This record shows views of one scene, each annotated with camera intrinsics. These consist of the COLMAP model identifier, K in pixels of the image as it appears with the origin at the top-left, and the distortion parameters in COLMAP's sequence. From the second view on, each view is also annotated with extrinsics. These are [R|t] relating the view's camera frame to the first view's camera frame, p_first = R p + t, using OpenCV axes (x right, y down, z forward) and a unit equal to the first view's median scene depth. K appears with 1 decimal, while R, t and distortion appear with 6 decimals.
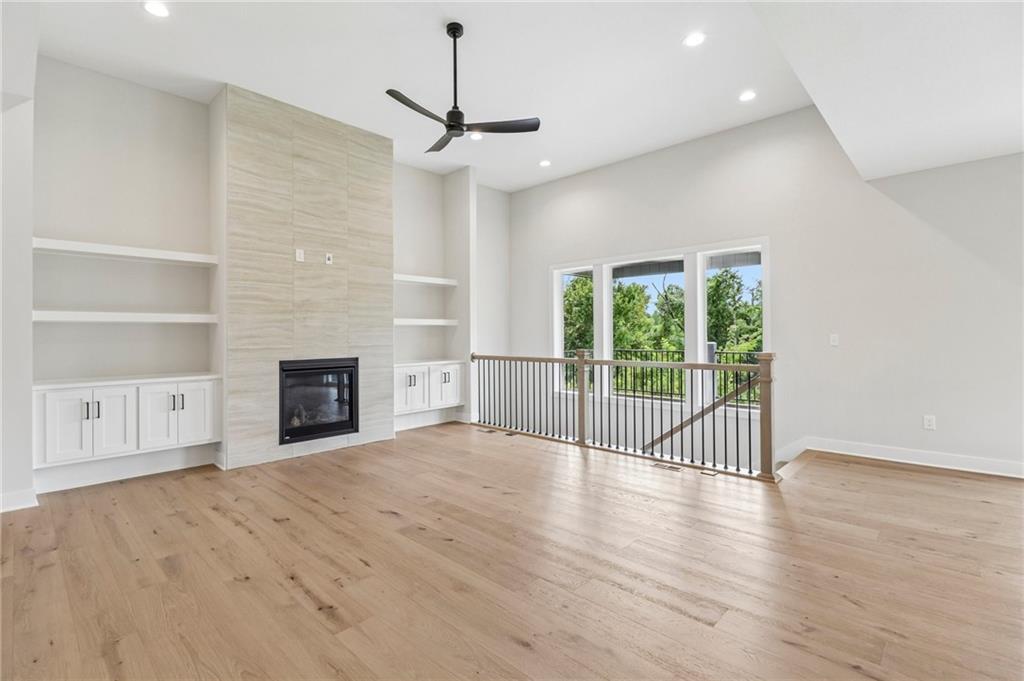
lens RADIAL K [[475.3, 0, 504.2], [0, 475.3, 343.4], [0, 0, 1]] dist [0.004191, -0.003464]
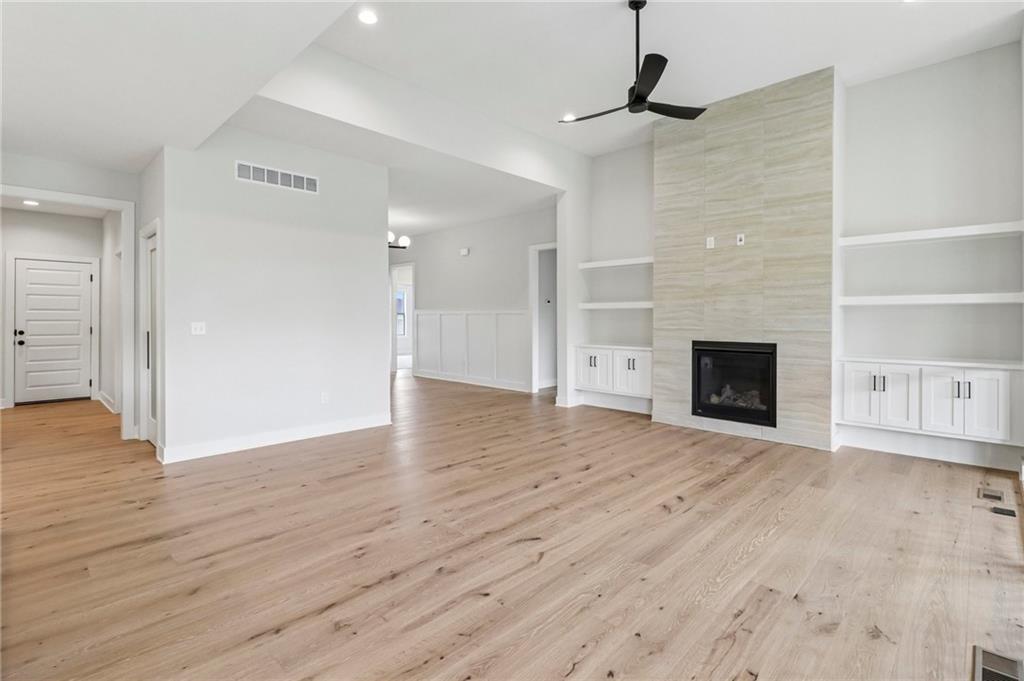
lens RADIAL K [[475.3, 0, 495.2], [0, 475.3, 329.4], [0, 0, 1]] dist [0.004191, -0.003464]
pose [[-0.037528, 0.035652, -0.998659, 0.639888], [-0.014712, 0.999235, 0.036226, -0.022515], [0.999187, 0.016052, -0.036974, 0.545569]]
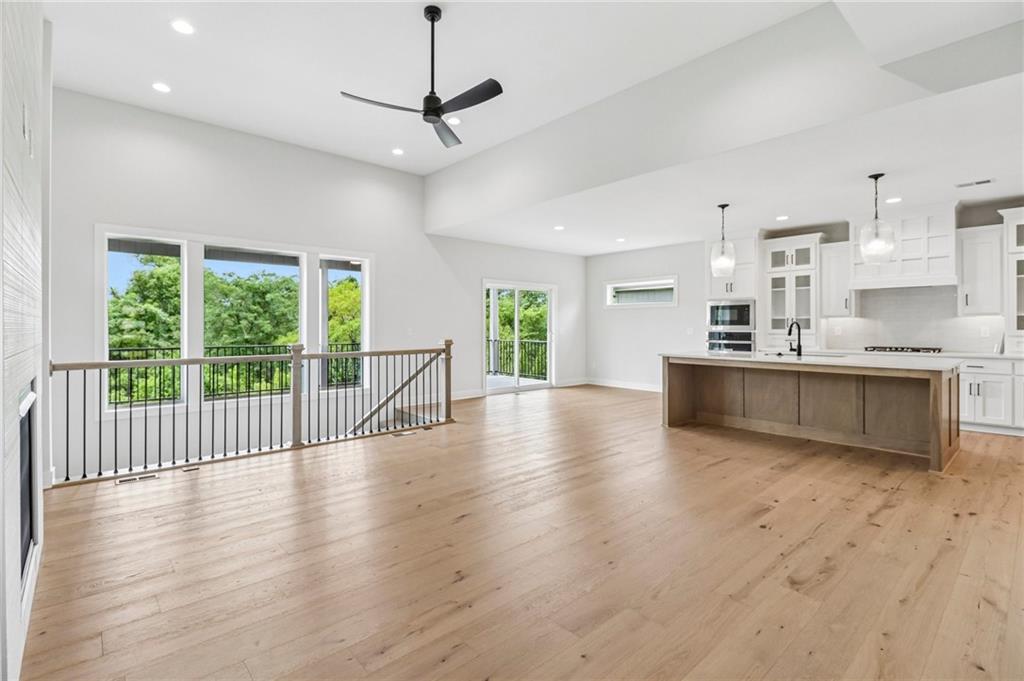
lens RADIAL K [[475.3, 0, 512.9], [0, 475.3, 322.0], [0, 0, 1]] dist [0.004191, -0.003464]
pose [[0.066604, 0.019094, 0.997597, -0.782713], [0.012707, 0.999720, -0.019983, -0.003018], [-0.997699, 0.014007, 0.066343, 0.562791]]
